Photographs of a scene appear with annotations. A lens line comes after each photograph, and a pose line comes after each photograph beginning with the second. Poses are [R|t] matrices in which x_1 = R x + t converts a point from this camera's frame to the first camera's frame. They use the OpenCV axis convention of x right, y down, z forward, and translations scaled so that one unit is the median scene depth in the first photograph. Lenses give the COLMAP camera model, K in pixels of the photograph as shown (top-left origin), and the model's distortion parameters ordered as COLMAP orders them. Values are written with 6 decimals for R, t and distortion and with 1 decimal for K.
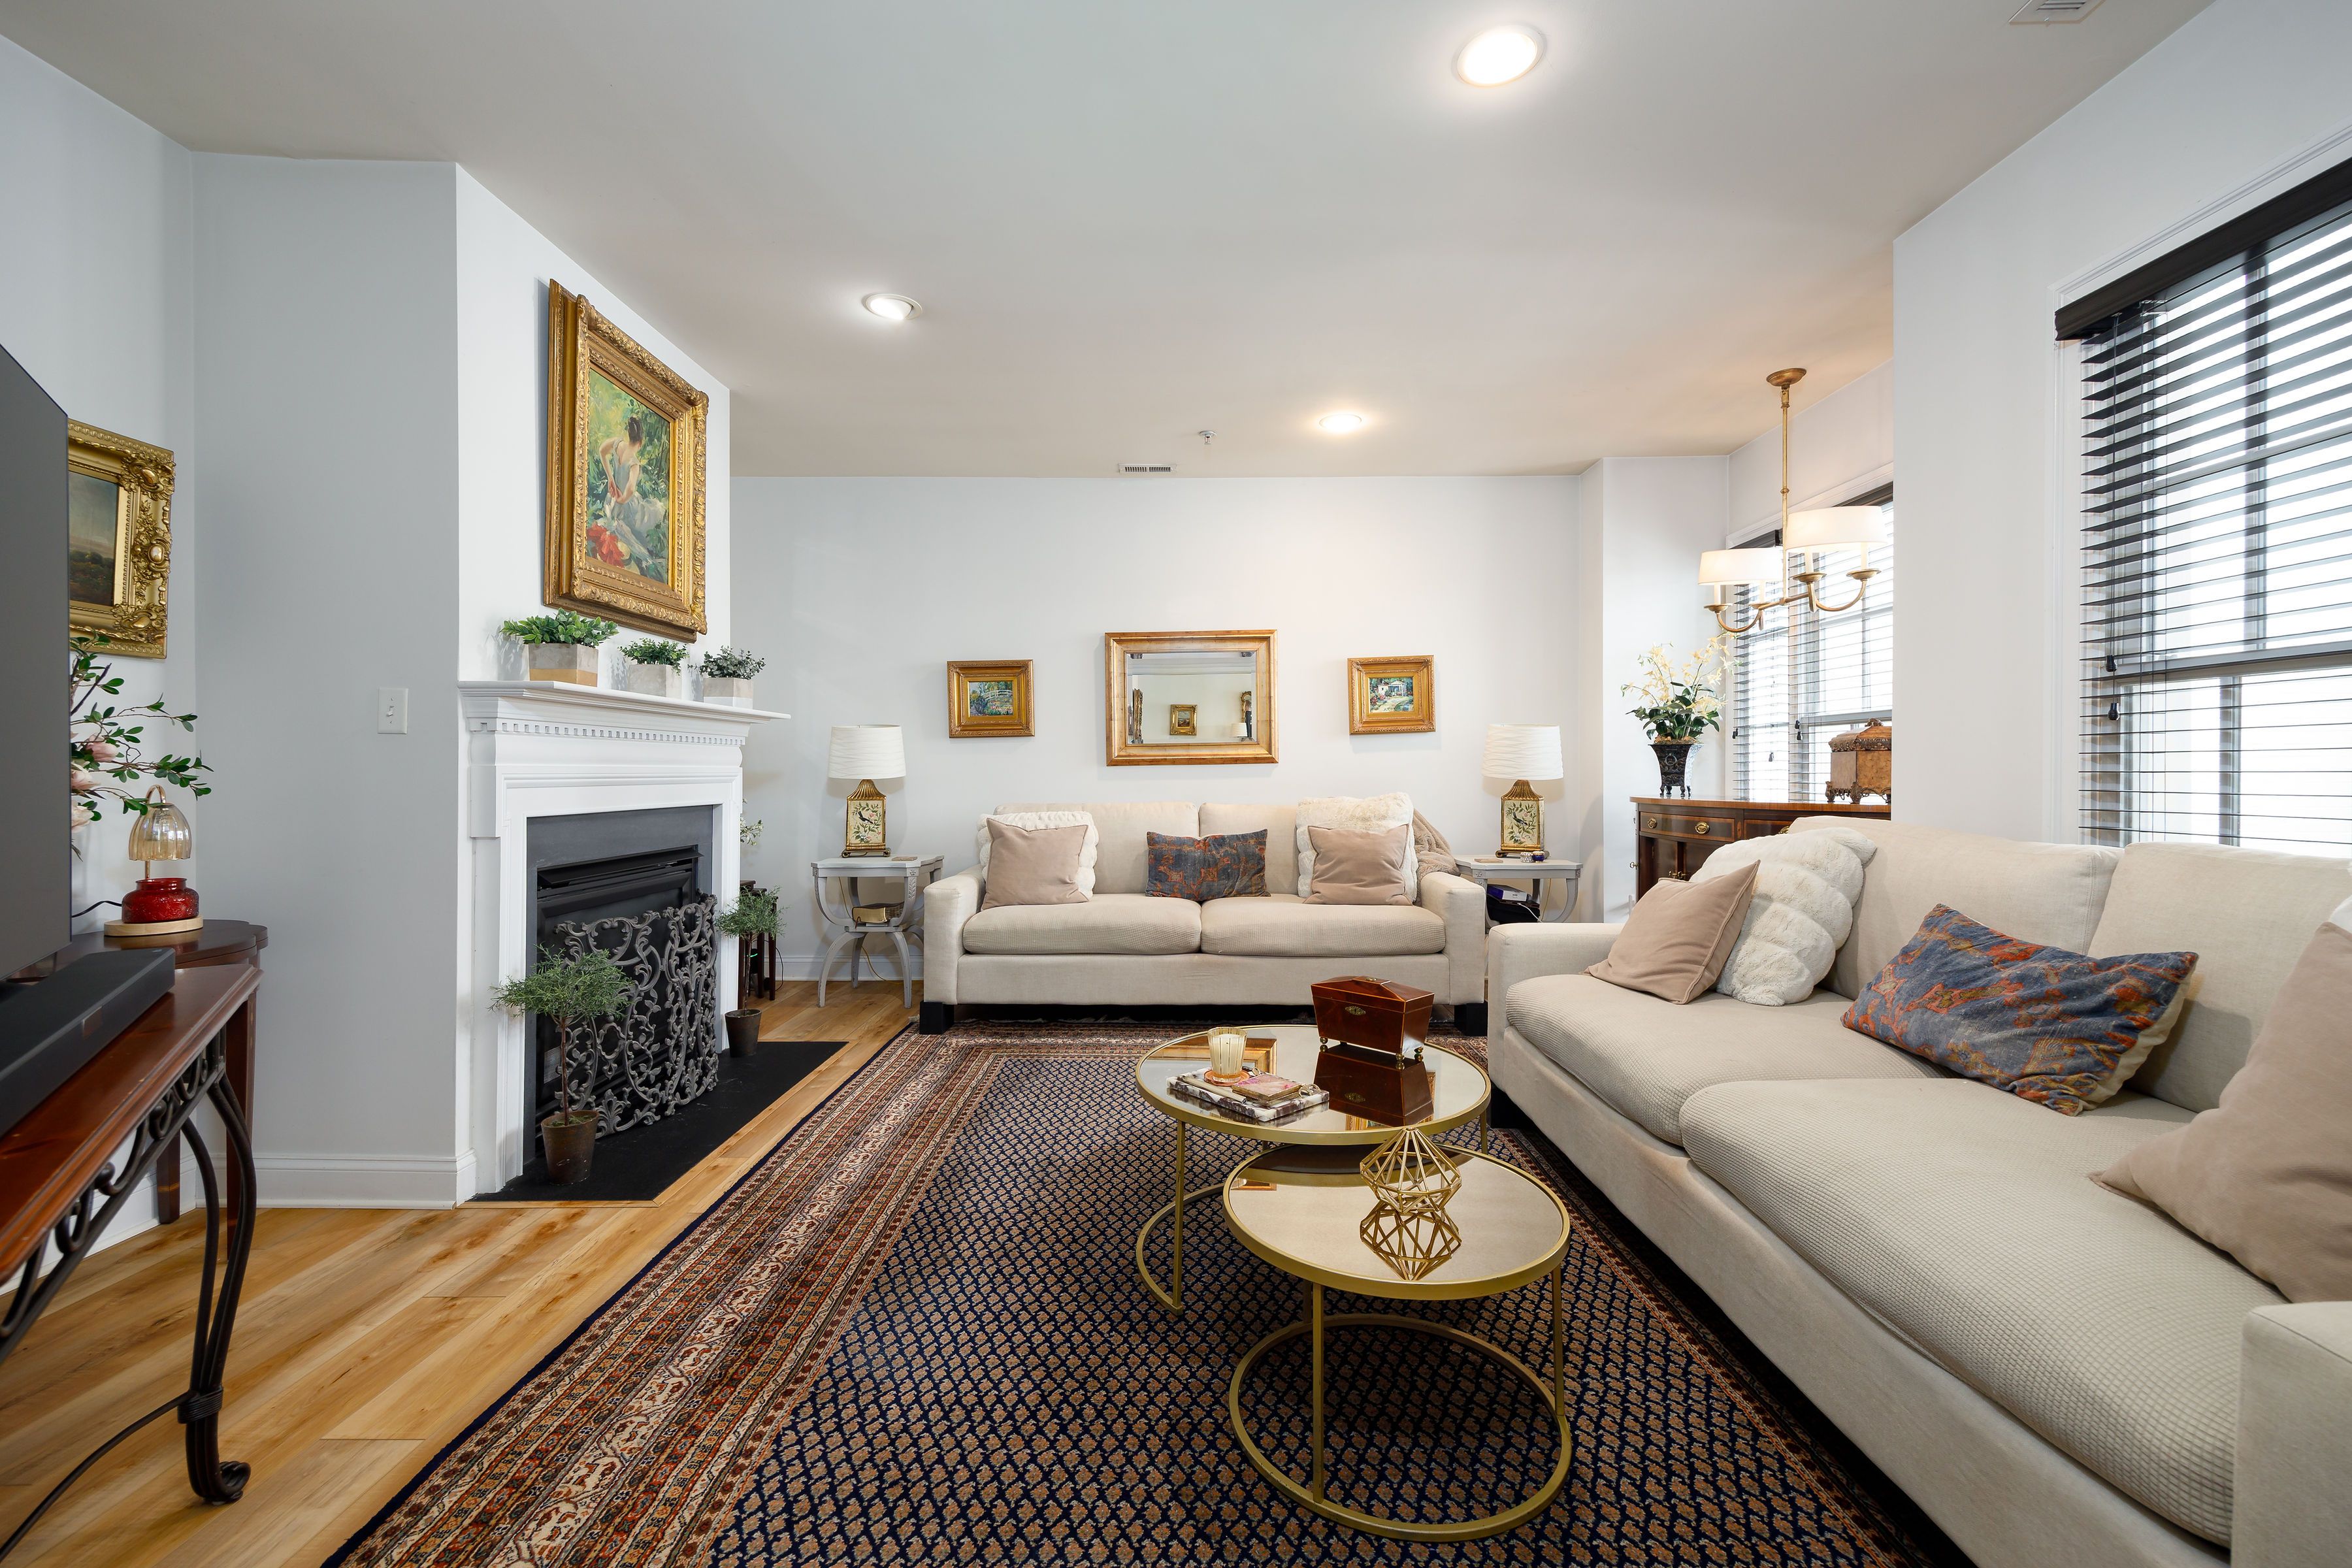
lens RADIAL K [[925.5, 0, 1174.8], [0, 925.5, 791.3], [0, 0, 1]] dist [0.002761, -0.001058]
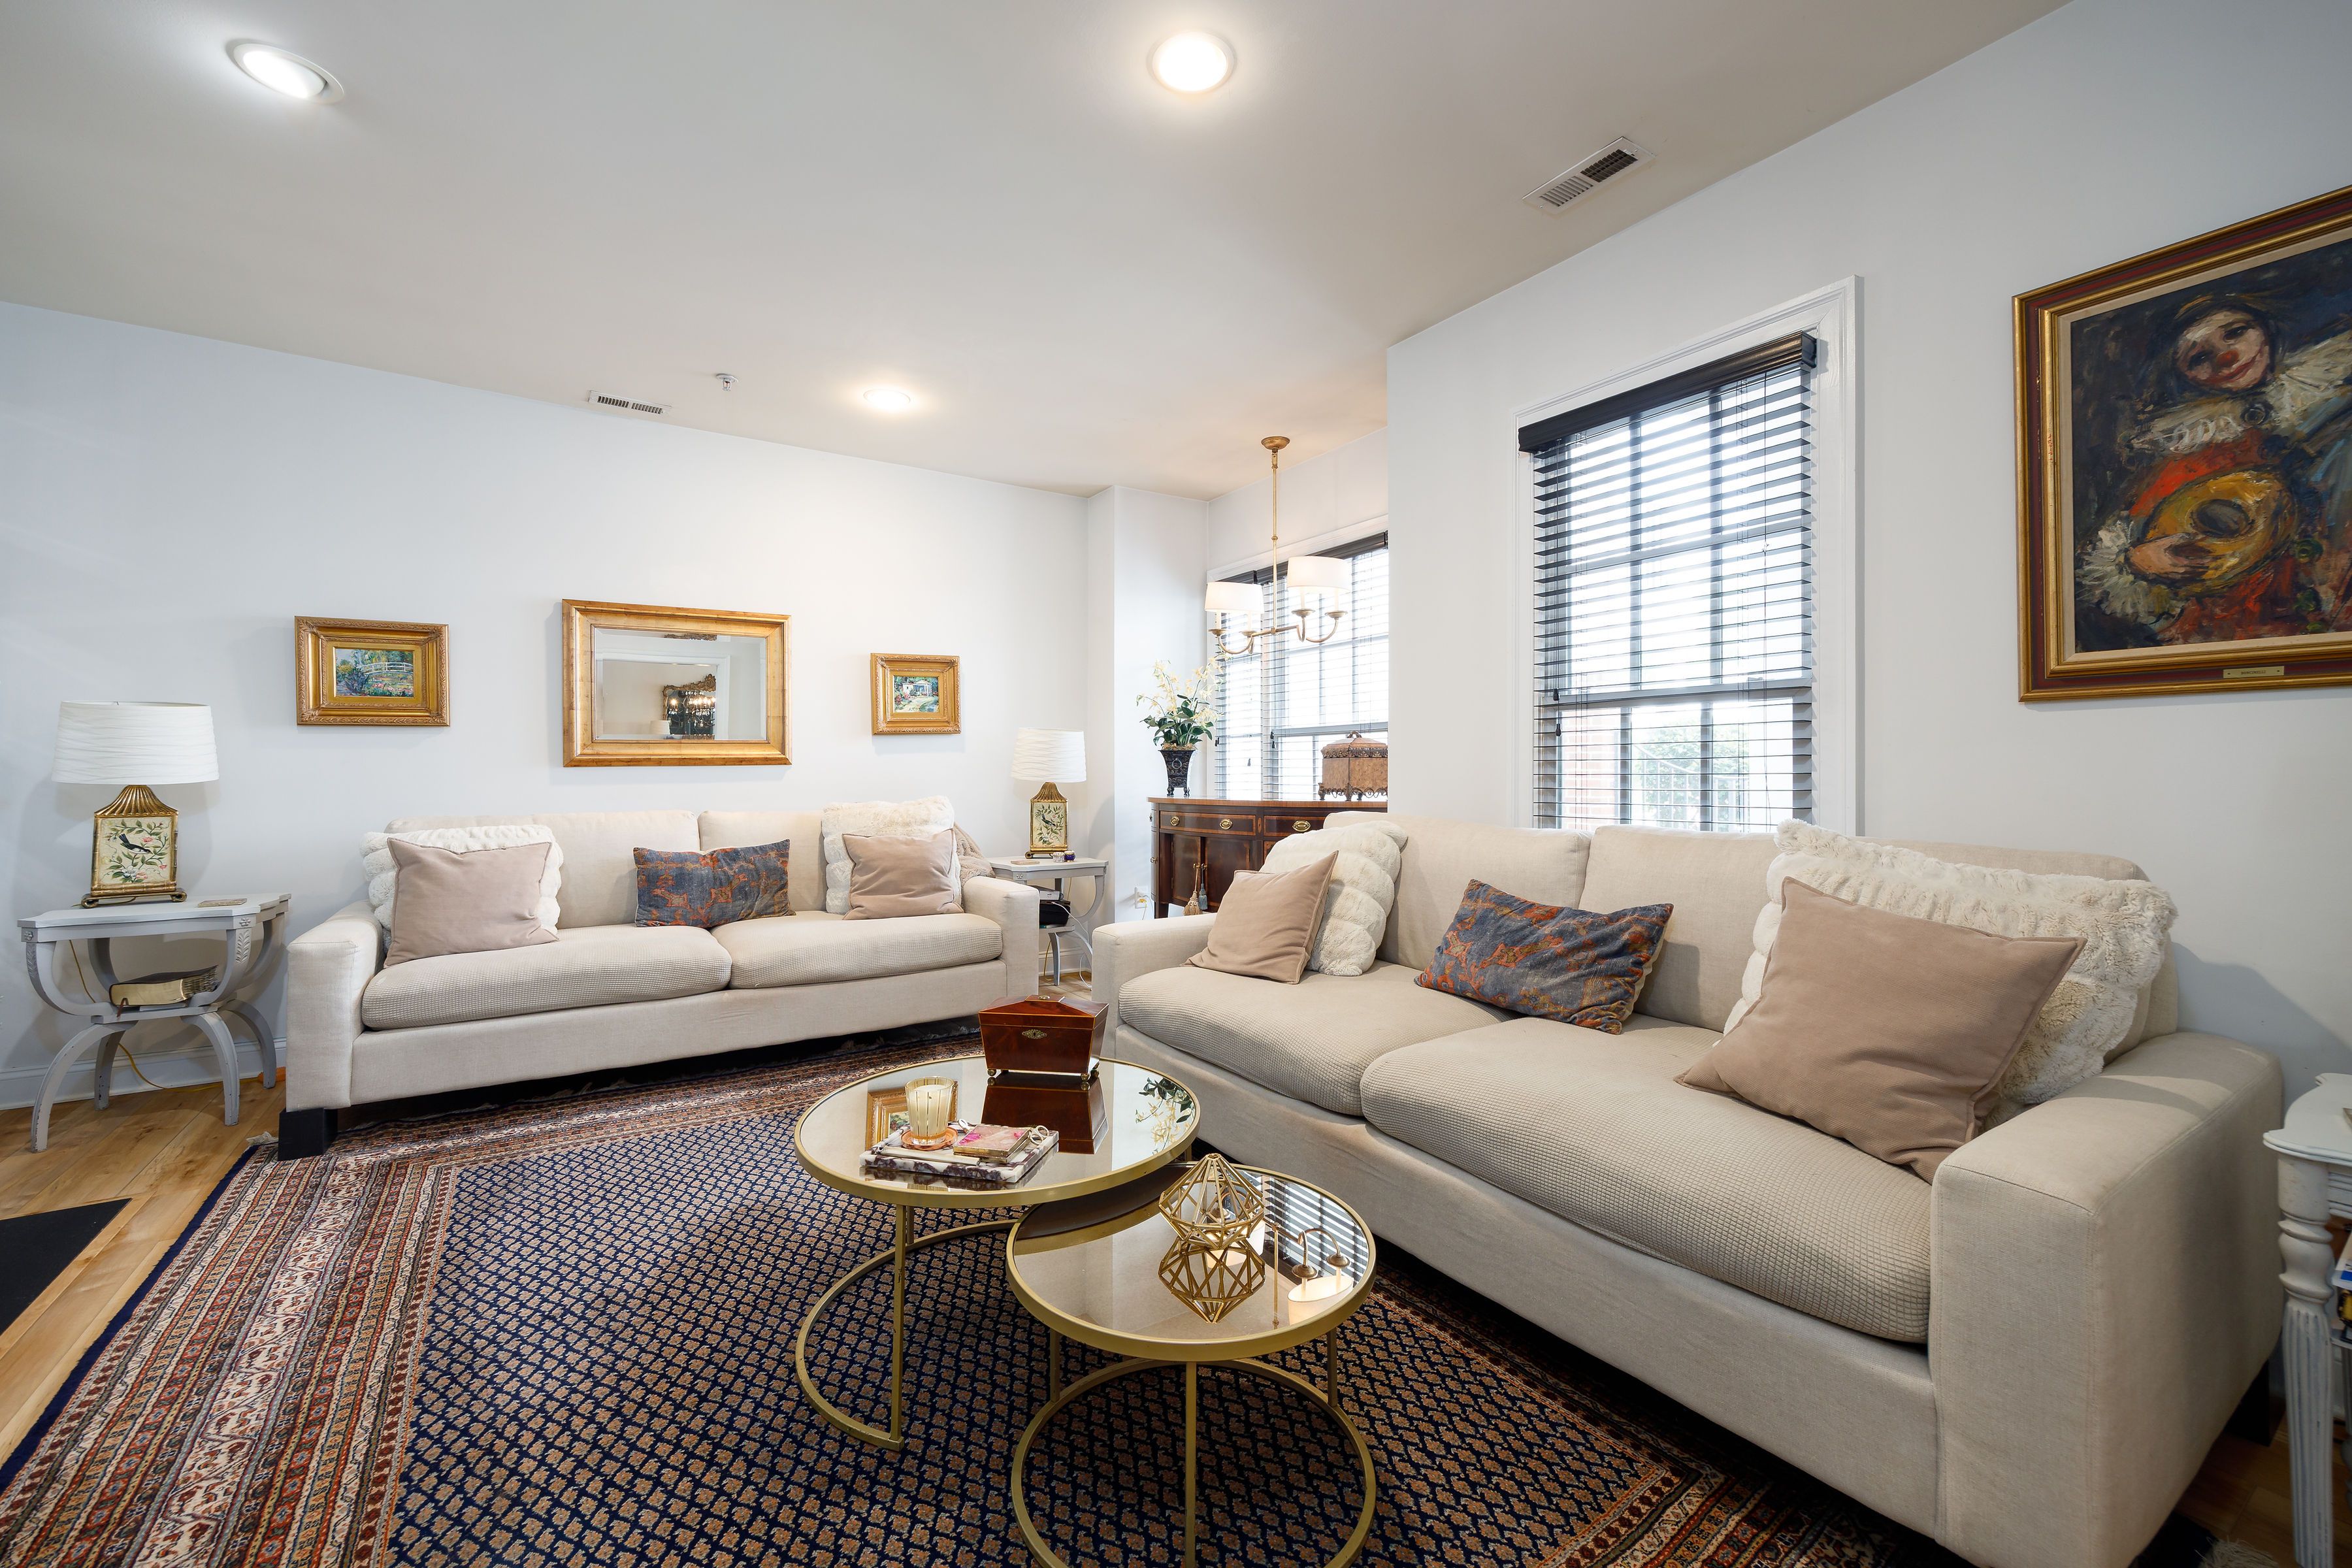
lens RADIAL K [[925.5, 0, 1181.5], [0, 925.5, 780.9], [0, 0, 1]] dist [0.002761, -0.001058]
pose [[0.842418, -0.002535, 0.538819, -0.152677], [0.010366, 0.999880, -0.011503, -0.001547], [-0.538725, 0.015276, 0.842343, 0.125894]]
